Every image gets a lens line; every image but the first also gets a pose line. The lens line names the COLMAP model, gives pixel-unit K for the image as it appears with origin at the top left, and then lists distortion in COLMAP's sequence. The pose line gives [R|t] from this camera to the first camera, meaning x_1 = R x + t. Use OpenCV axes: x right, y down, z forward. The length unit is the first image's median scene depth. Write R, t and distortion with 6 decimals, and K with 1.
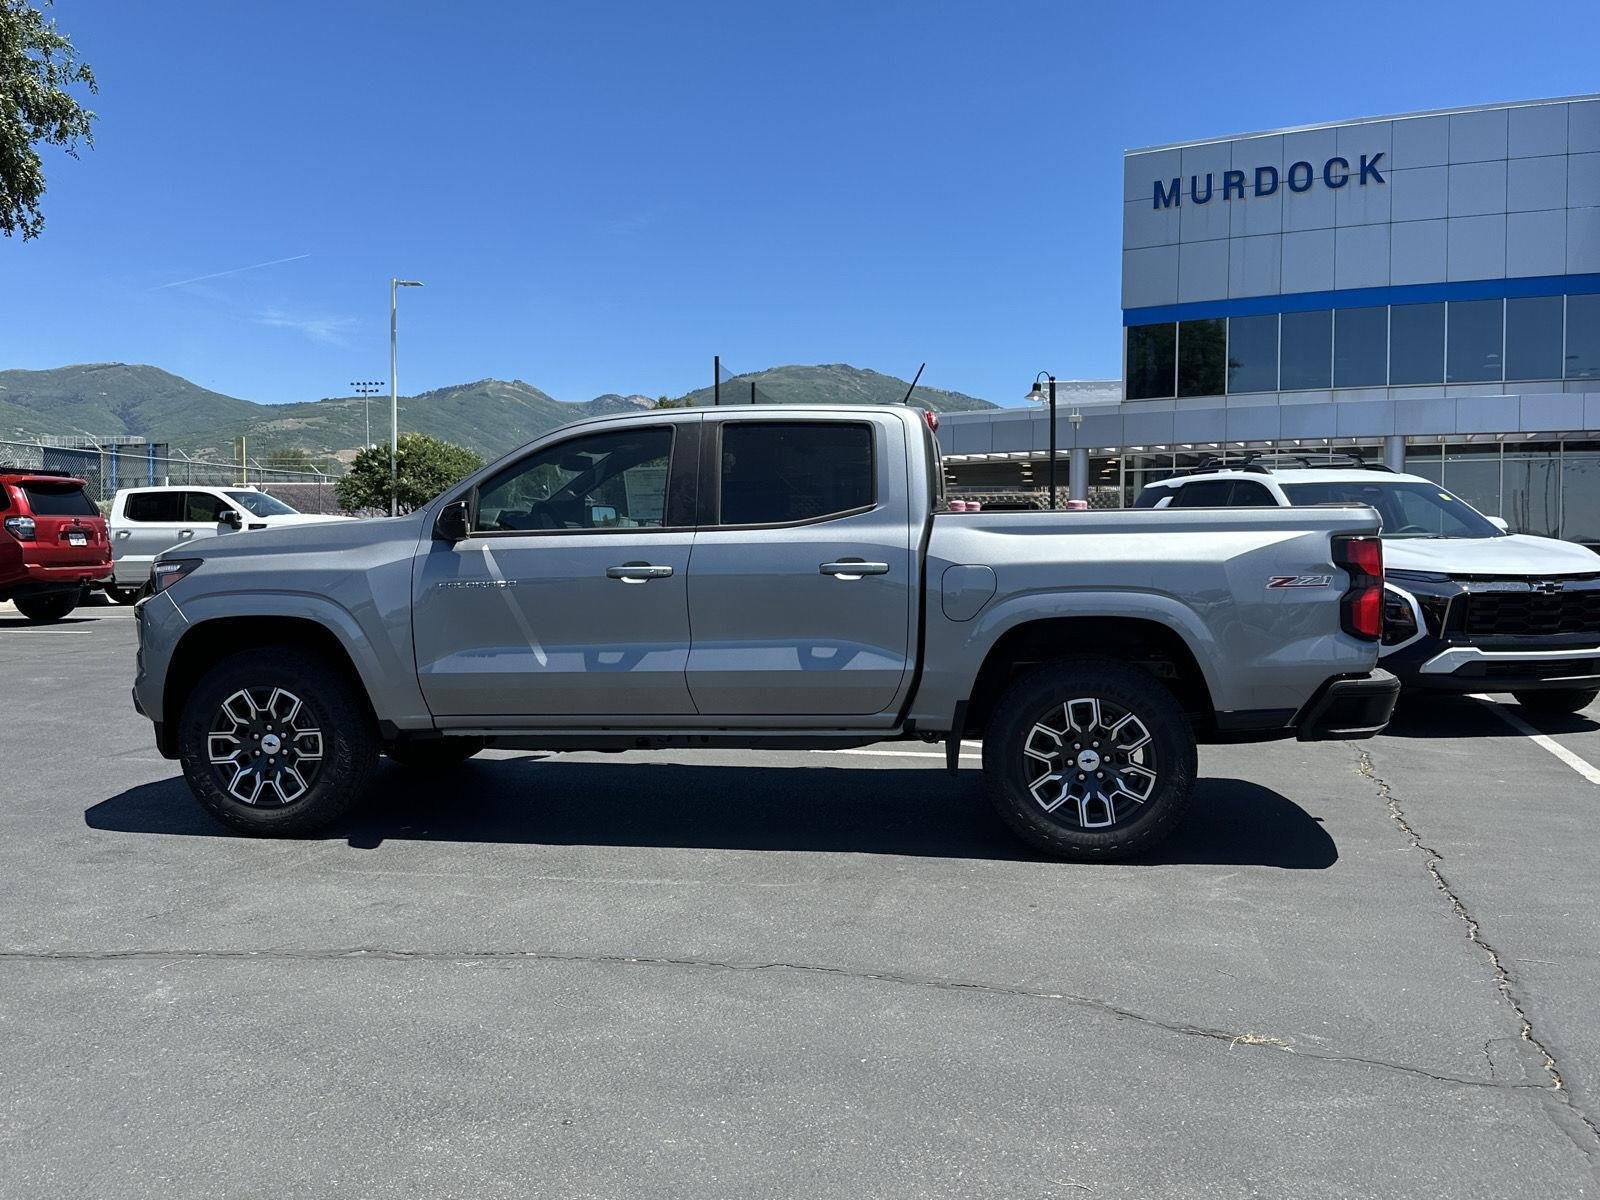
lens RADIAL K [[1368.5, 0, 796.5], [0, 1368.5, 592.7], [0, 0, 1]] dist [0.118483, -0.227303]
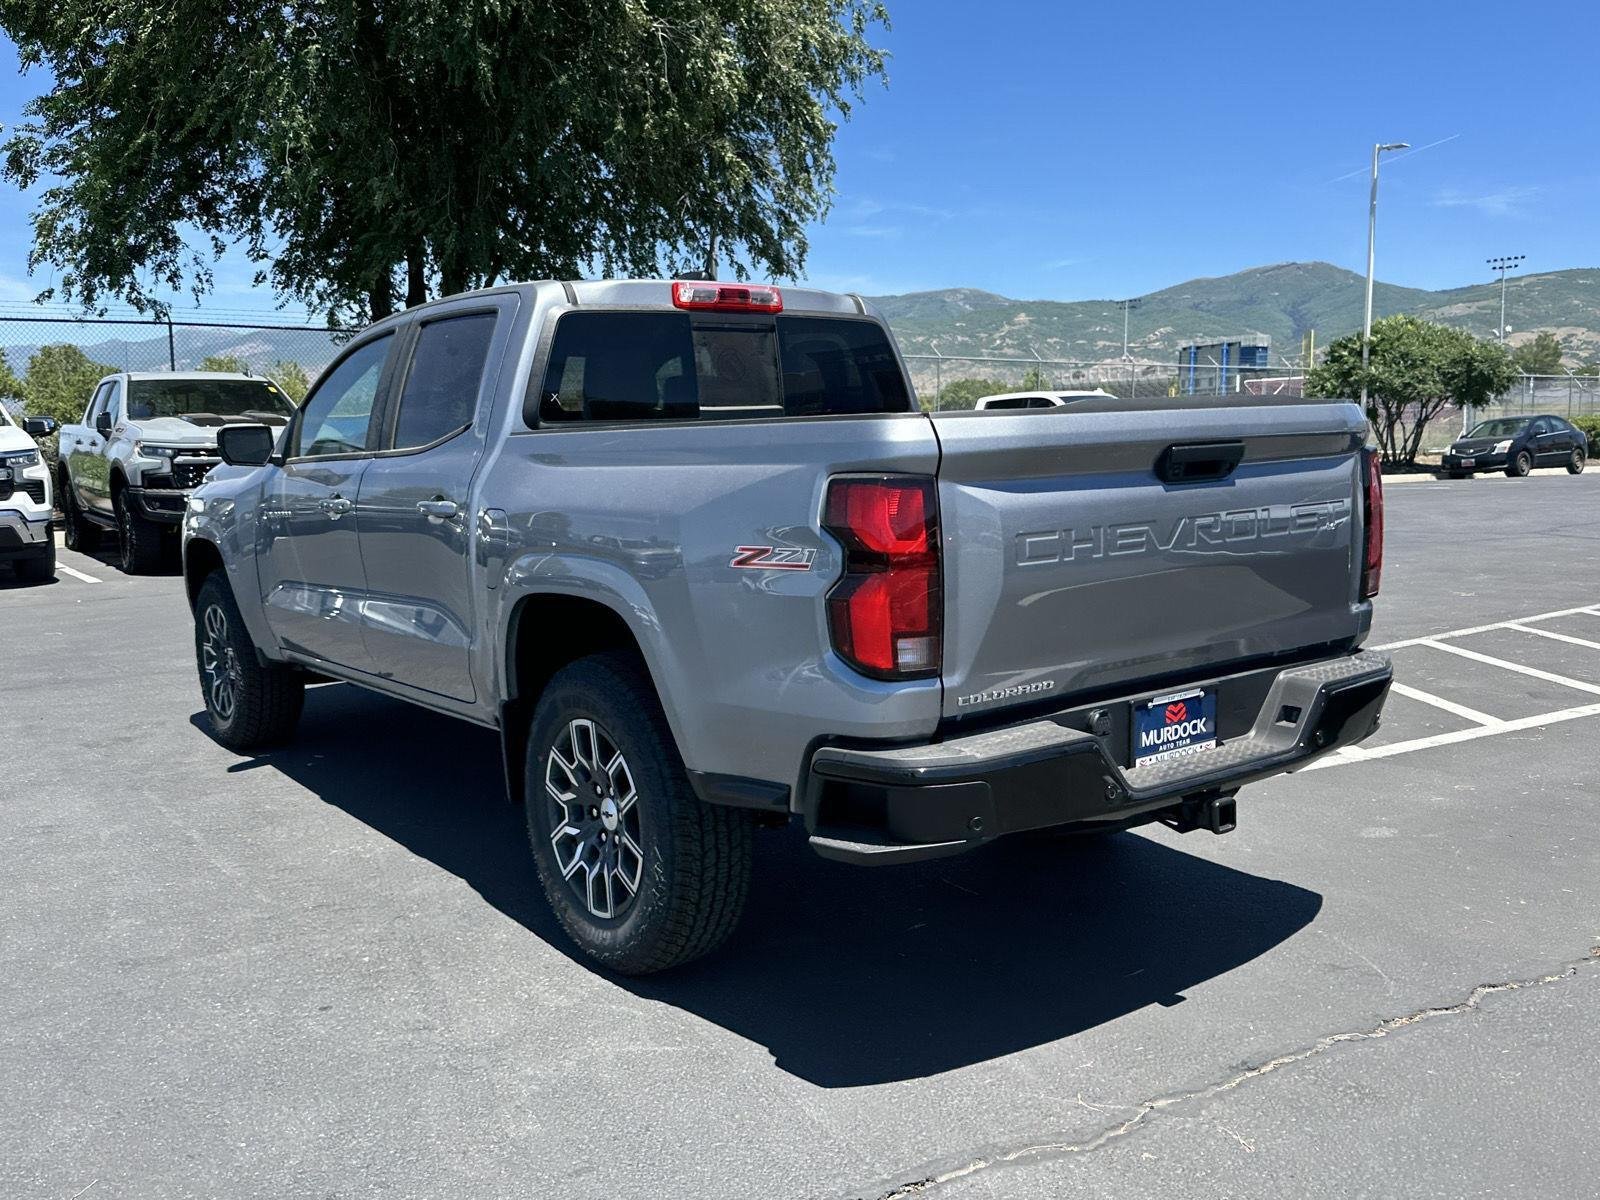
lens RADIAL K [[1368.5, 0, 790.4], [0, 1368.5, 594.7], [0, 0, 1]] dist [0.118483, -0.227303]
pose [[0.701787, 0.068373, -0.709098, 0.682280], [-0.013275, 0.996466, 0.082944, -0.034673], [0.712263, -0.048796, 0.700215, 0.572329]]
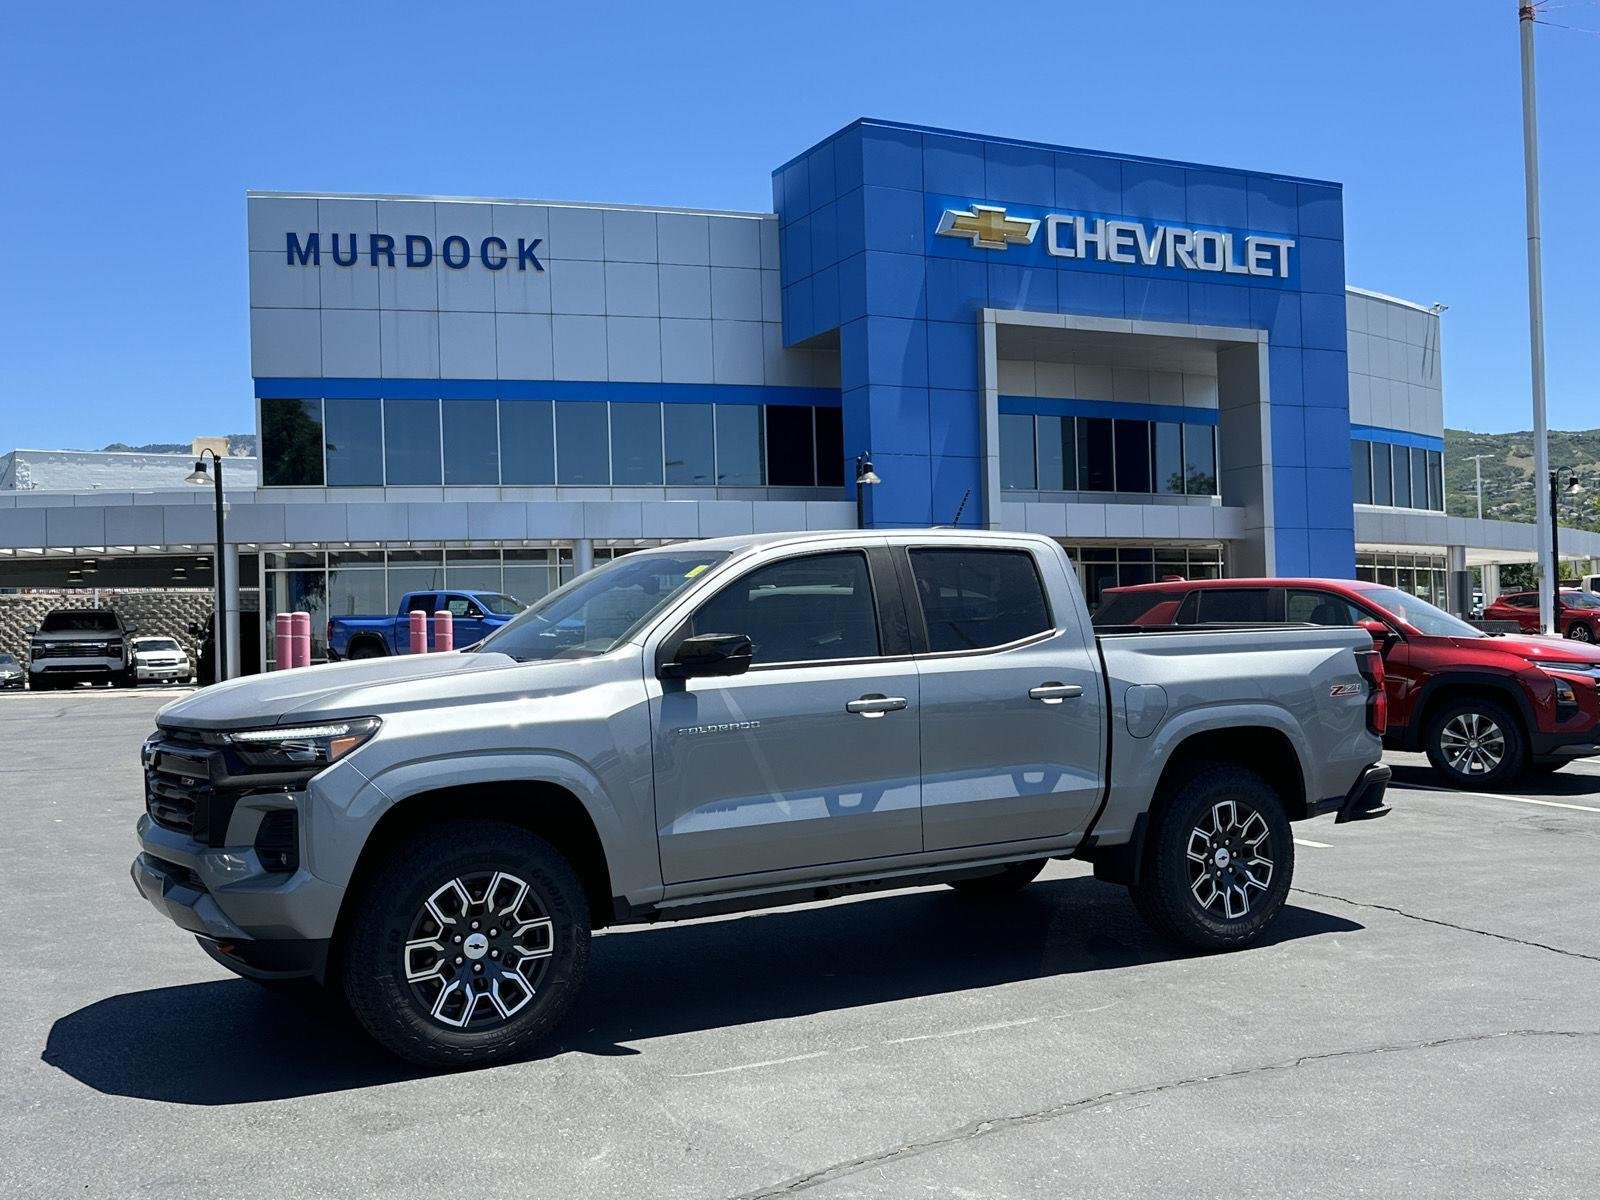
lens RADIAL K [[1651.0, 0, 801.1], [0, 1651.0, 590.8], [0, 0, 1]] dist [0.097088, 0.000000]
pose [[0.785788, -0.001019, 0.618496, -0.832084], [0.046468, 0.997270, -0.057393, -0.029870], [-0.616748, 0.073839, 0.783690, 0.131046]]
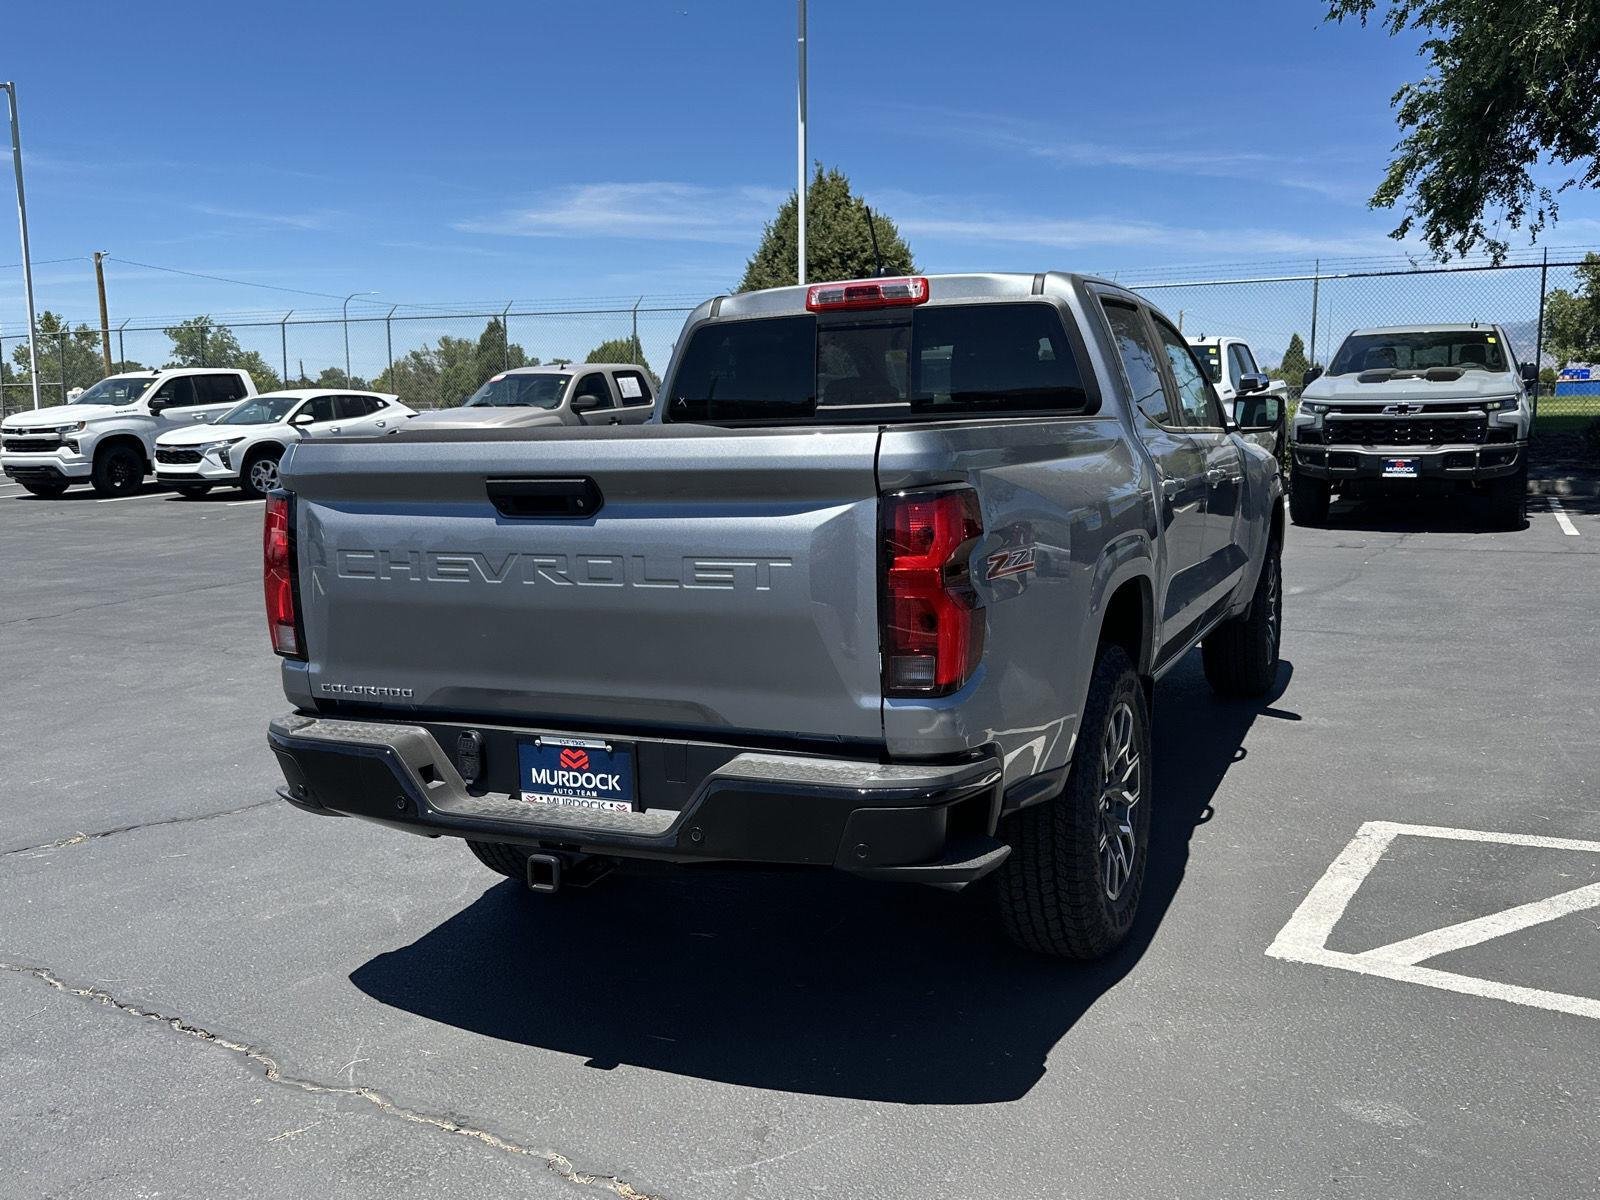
lens RADIAL K [[1368.5, 0, 806.4], [0, 1368.5, 596.1], [0, 0, 1]] dist [0.118483, -0.227303]
pose [[-0.286076, 0.138717, -0.948113, 0.858491], [-0.024279, 0.988099, 0.151893, -0.085062], [0.957899, 0.066472, -0.279304, 1.278298]]
